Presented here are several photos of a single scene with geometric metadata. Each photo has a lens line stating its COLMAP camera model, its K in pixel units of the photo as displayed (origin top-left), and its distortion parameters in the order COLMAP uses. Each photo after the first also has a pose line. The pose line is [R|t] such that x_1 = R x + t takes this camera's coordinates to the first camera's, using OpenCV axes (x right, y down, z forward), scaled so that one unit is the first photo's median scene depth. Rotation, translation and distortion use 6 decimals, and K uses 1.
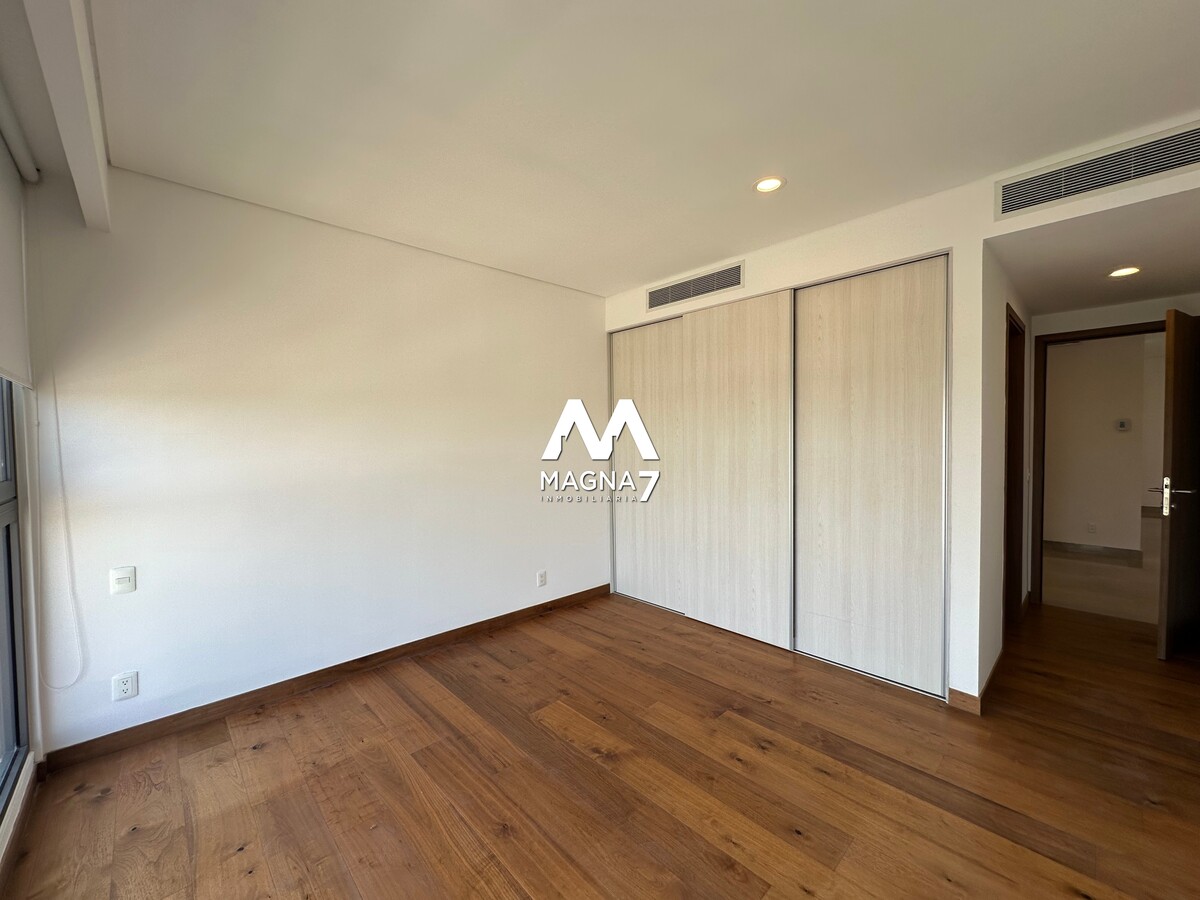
lens RADIAL K [[478.9, 0, 595.3], [0, 478.9, 447.3], [0, 0, 1]] dist [-0.005912, 0.001070]
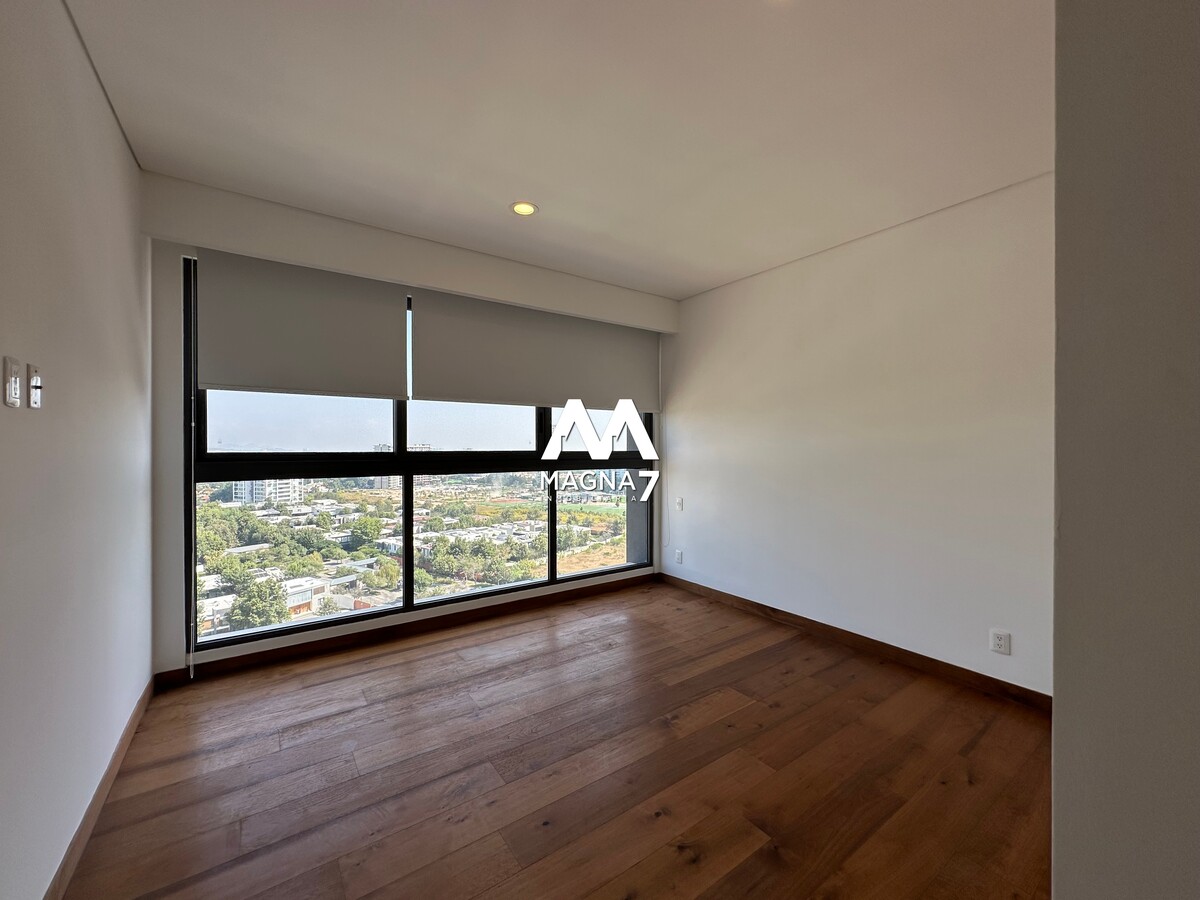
lens RADIAL K [[478.9, 0, 600.8], [0, 478.9, 444.0], [0, 0, 1]] dist [-0.005912, 0.001070]
pose [[-0.141522, 0.005590, -0.989919, 0.964115], [-0.021375, 0.999734, 0.008701, 0.015338], [0.989704, 0.022390, -0.141365, 0.866525]]
